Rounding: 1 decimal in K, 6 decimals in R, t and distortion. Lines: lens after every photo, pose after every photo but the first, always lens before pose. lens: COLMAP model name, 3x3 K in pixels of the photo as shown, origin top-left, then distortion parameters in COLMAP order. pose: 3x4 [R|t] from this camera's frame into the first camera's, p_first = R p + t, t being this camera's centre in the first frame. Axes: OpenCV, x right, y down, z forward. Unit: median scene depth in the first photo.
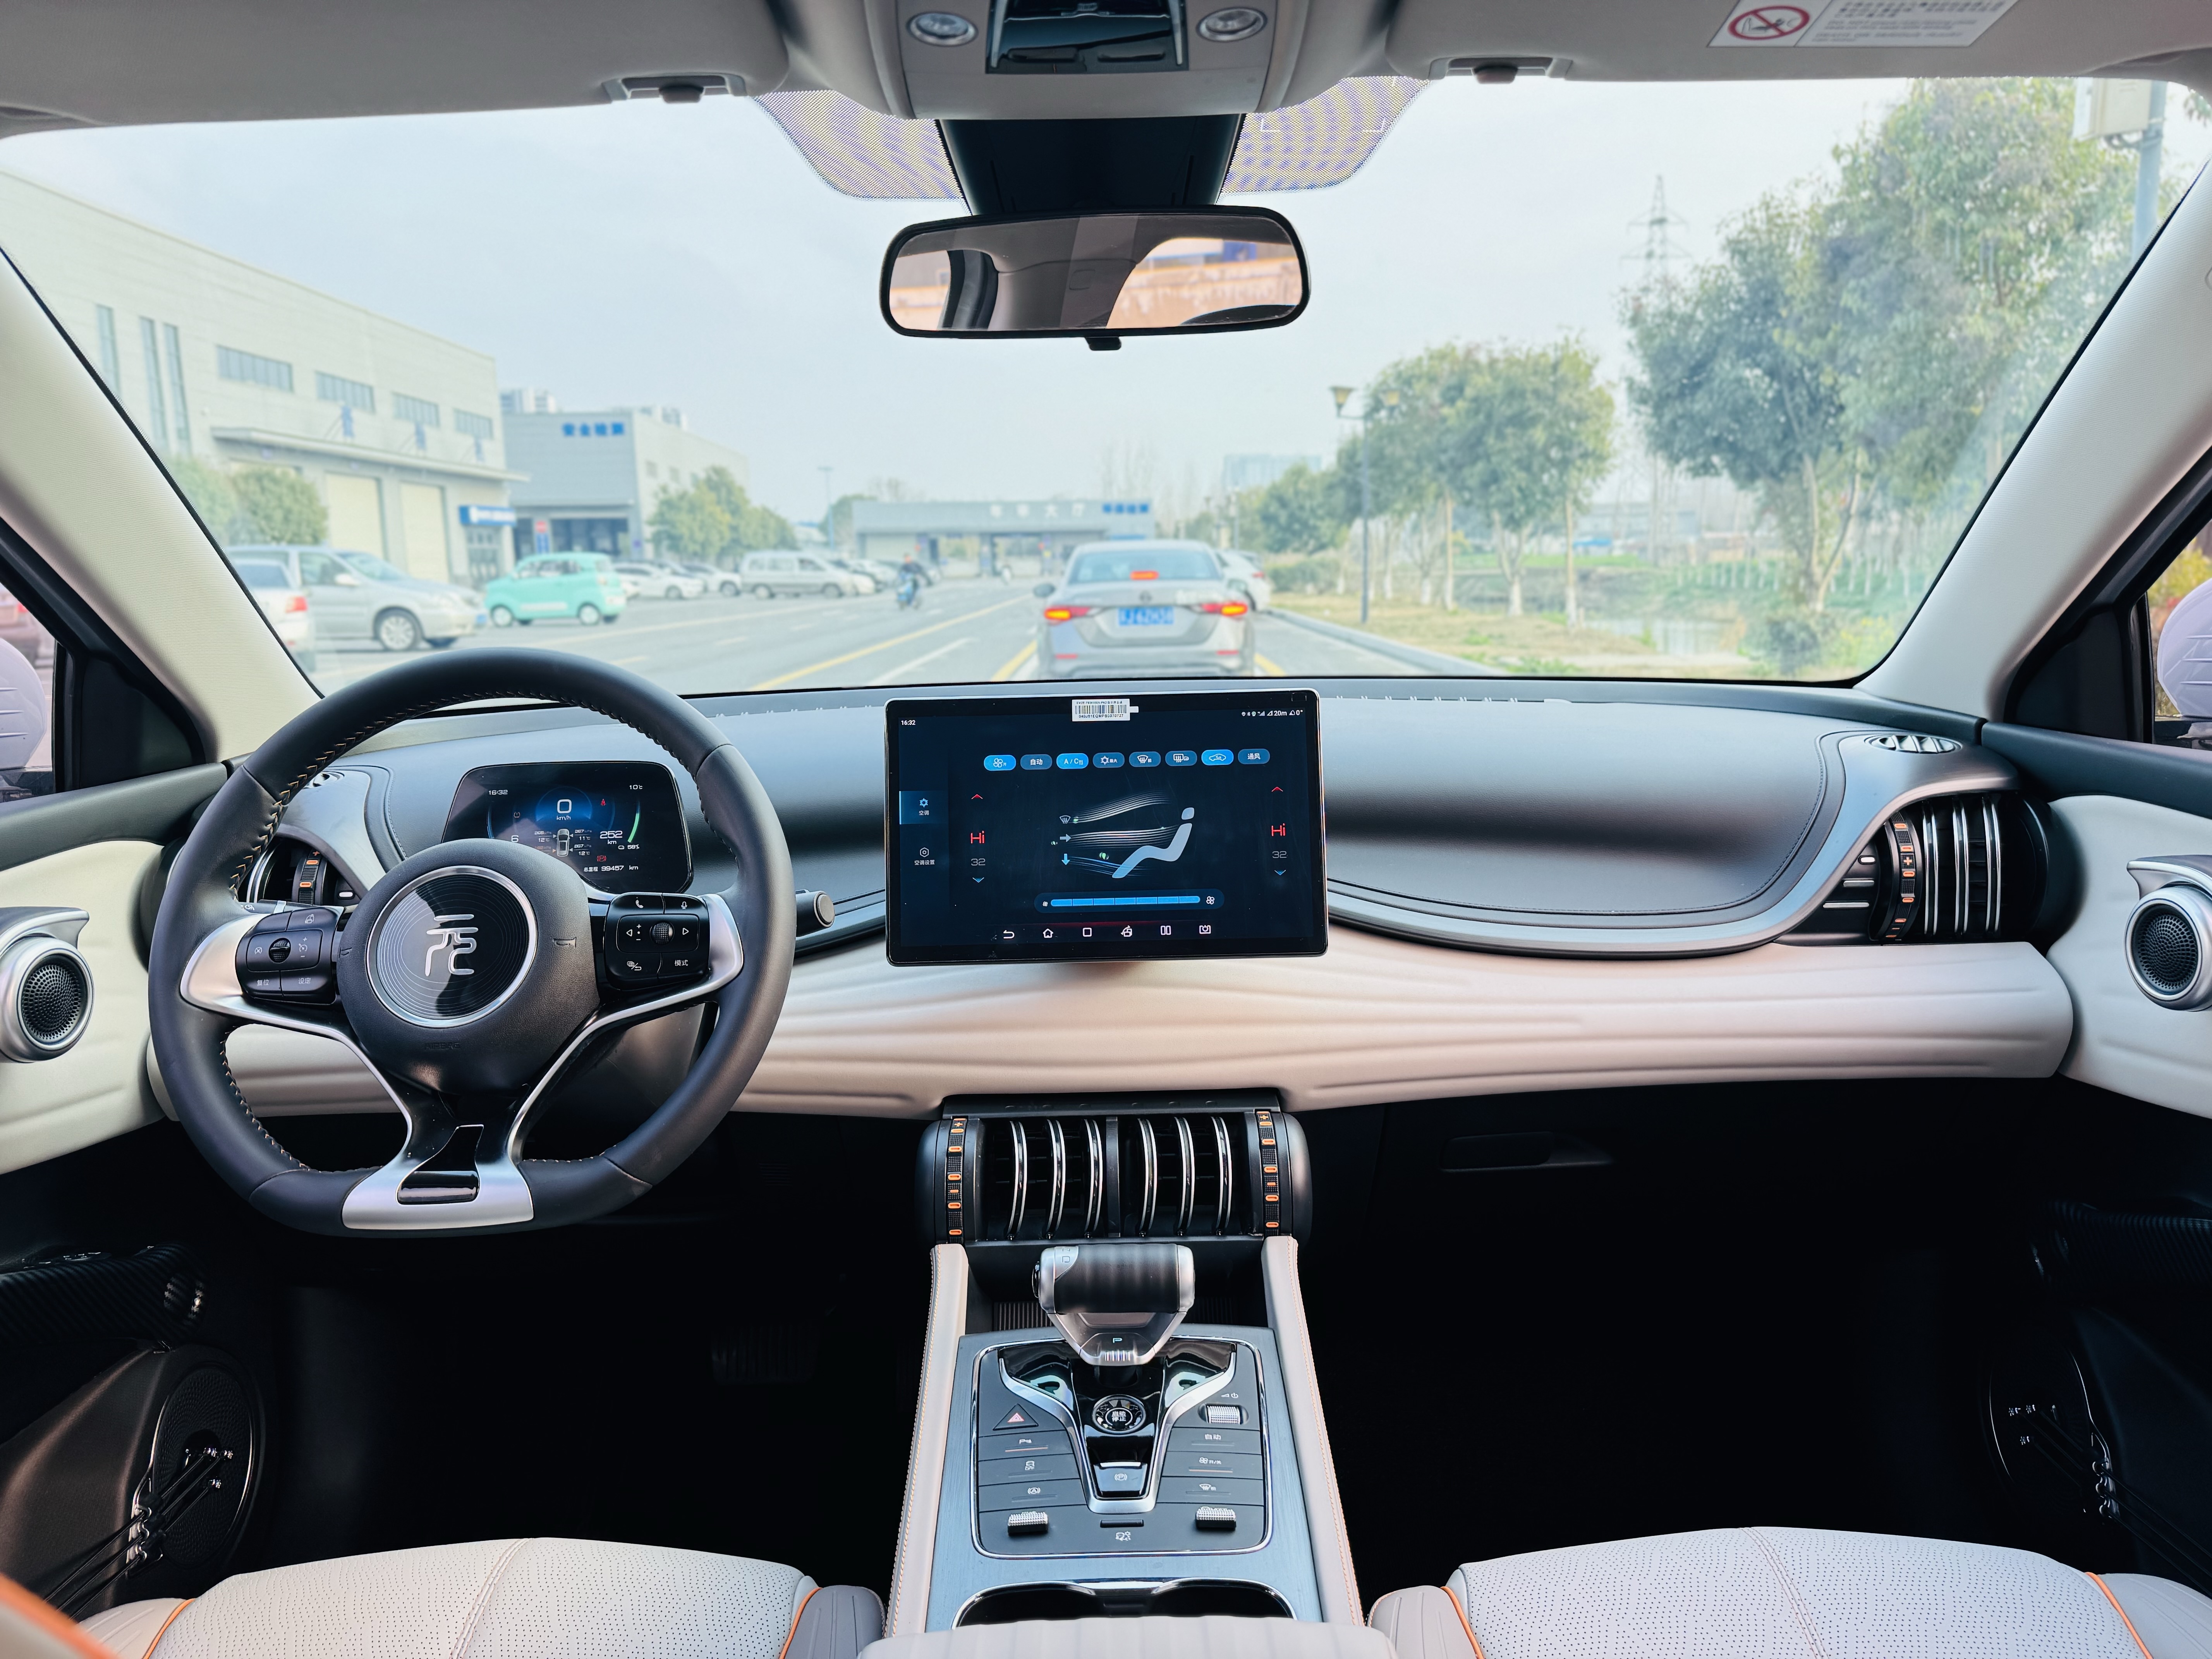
lens RADIAL K [[1543.0, 0, 1096.6], [0, 1543.0, 843.5], [0, 0, 1]] dist [0.025954, -0.046915]
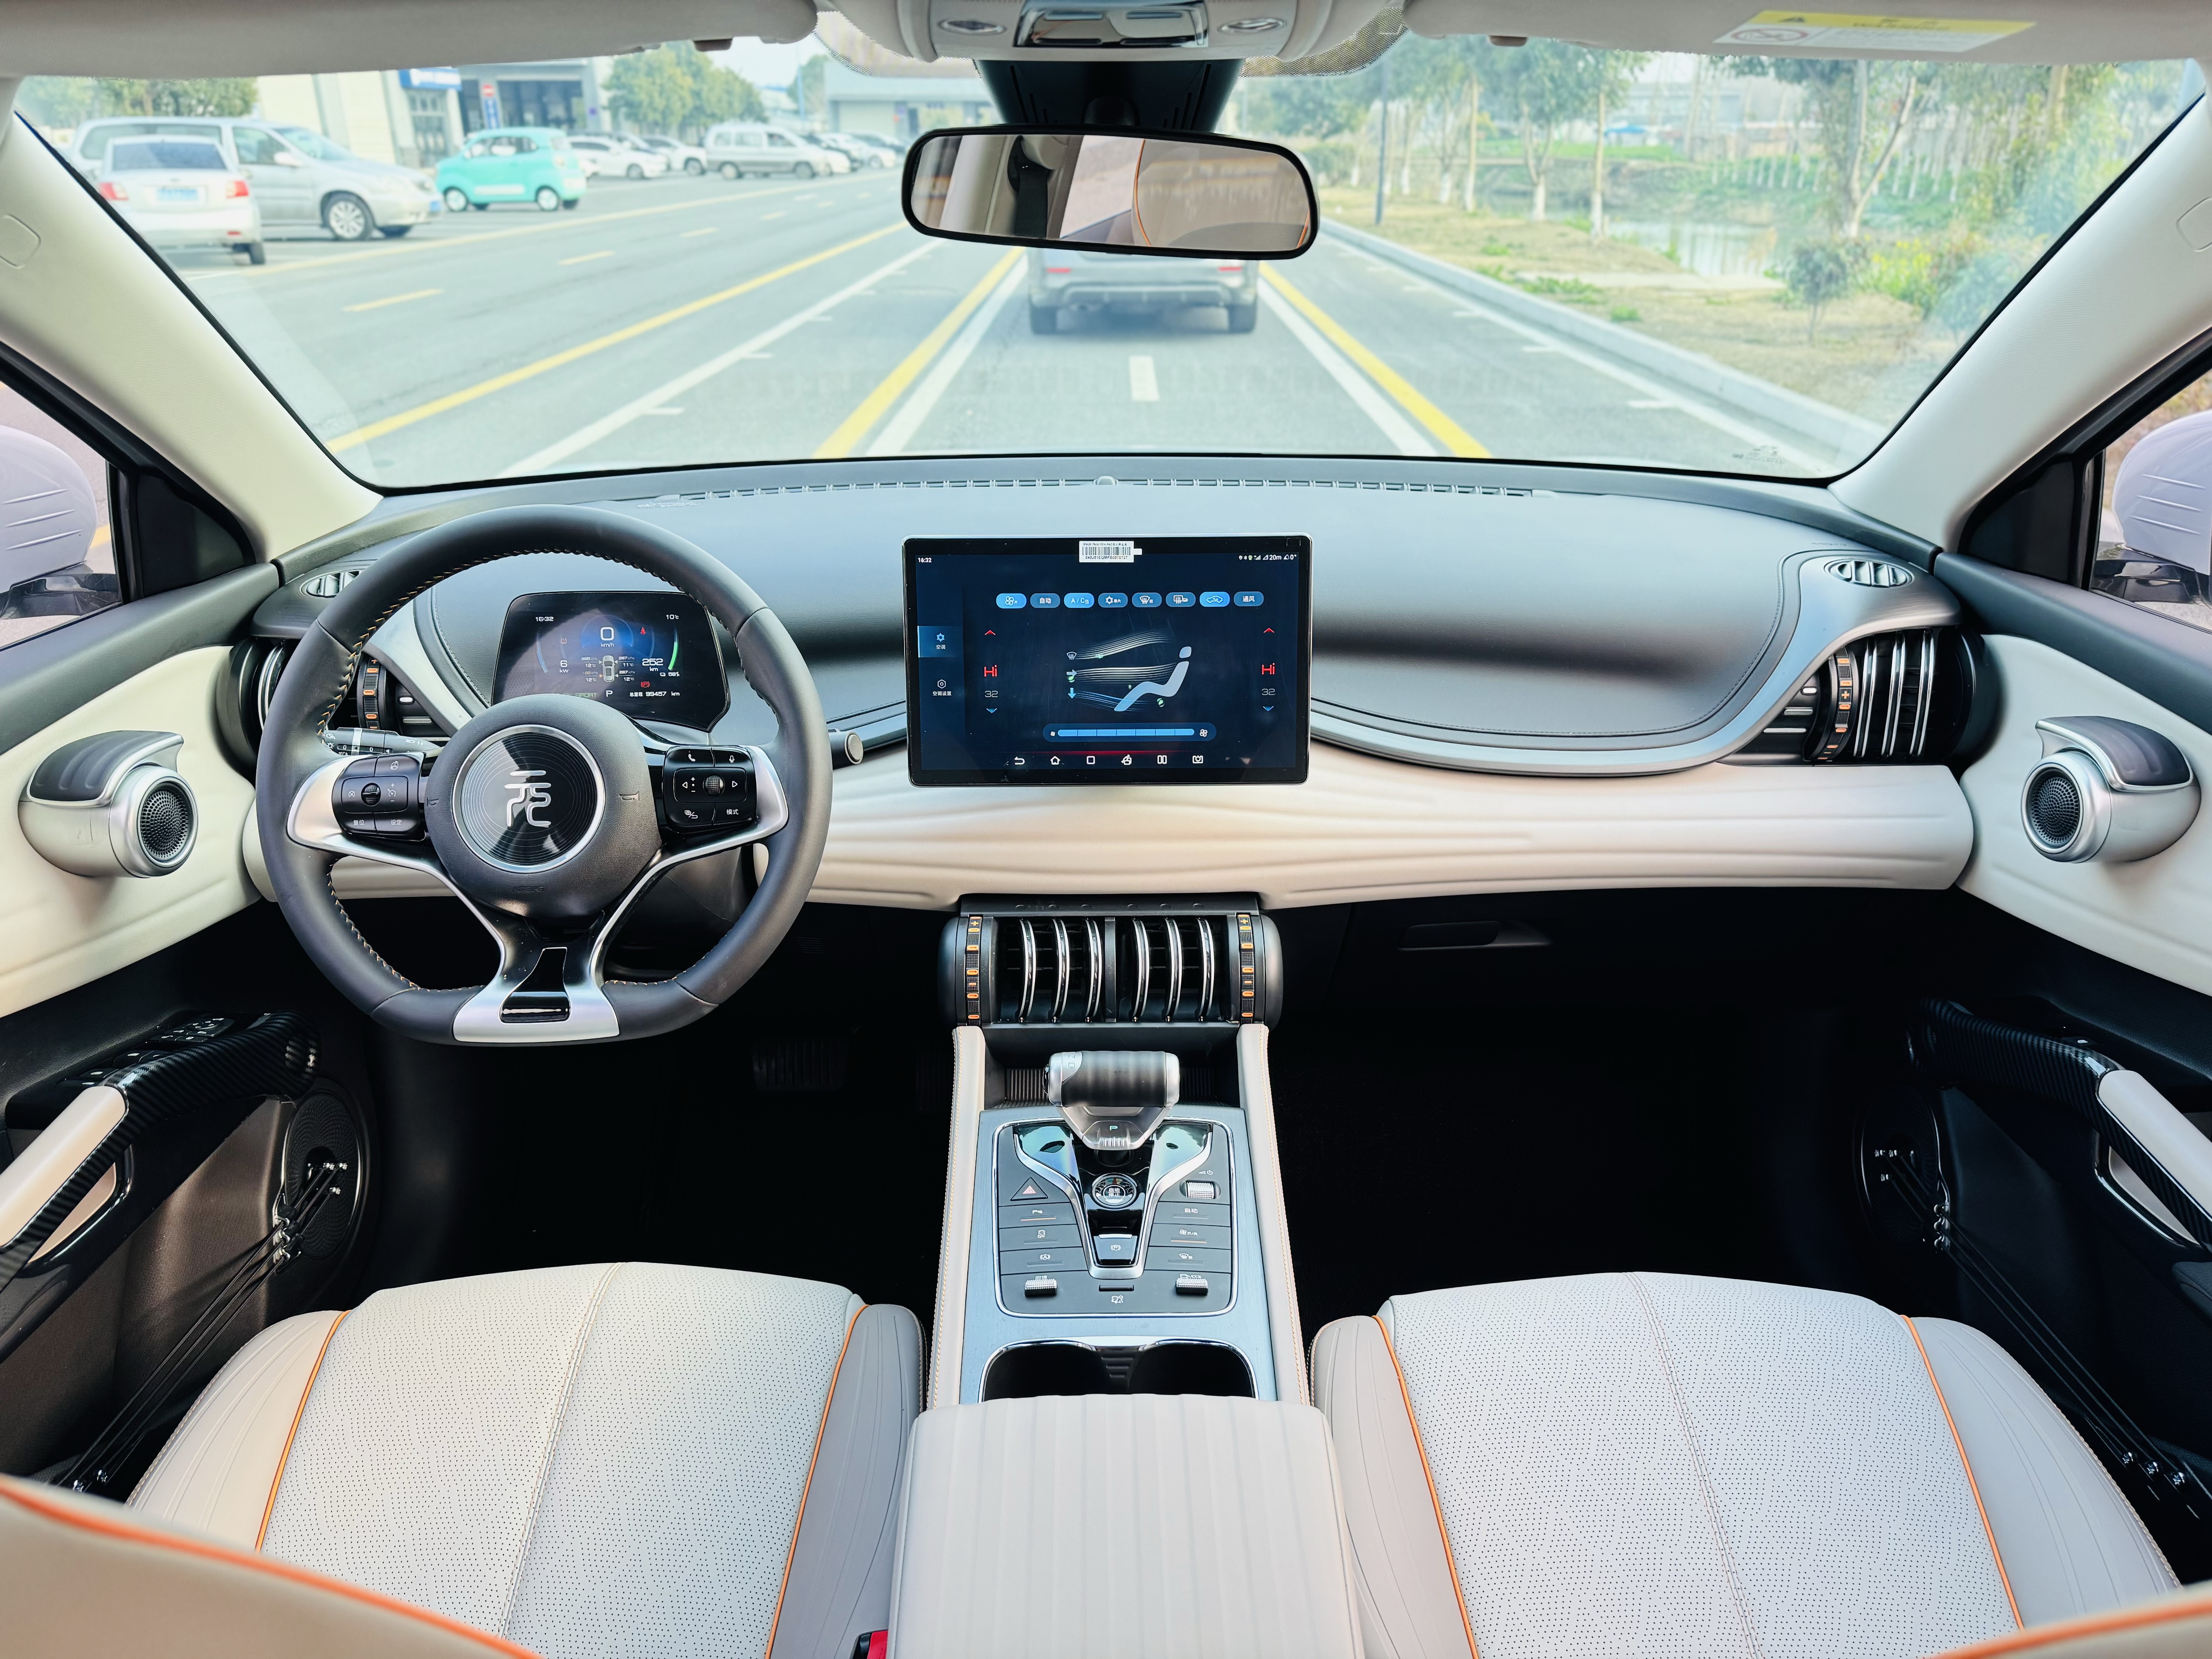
lens RADIAL K [[1543.0, 0, 1092.4], [0, 1543.0, 839.2], [0, 0, 1]] dist [0.025954, -0.046915]
pose [[0.999885, 0.013422, 0.007103, -0.014006], [-0.014746, 0.969899, 0.243060, -0.179427], [-0.003627, -0.243137, 0.969985, -0.095846]]
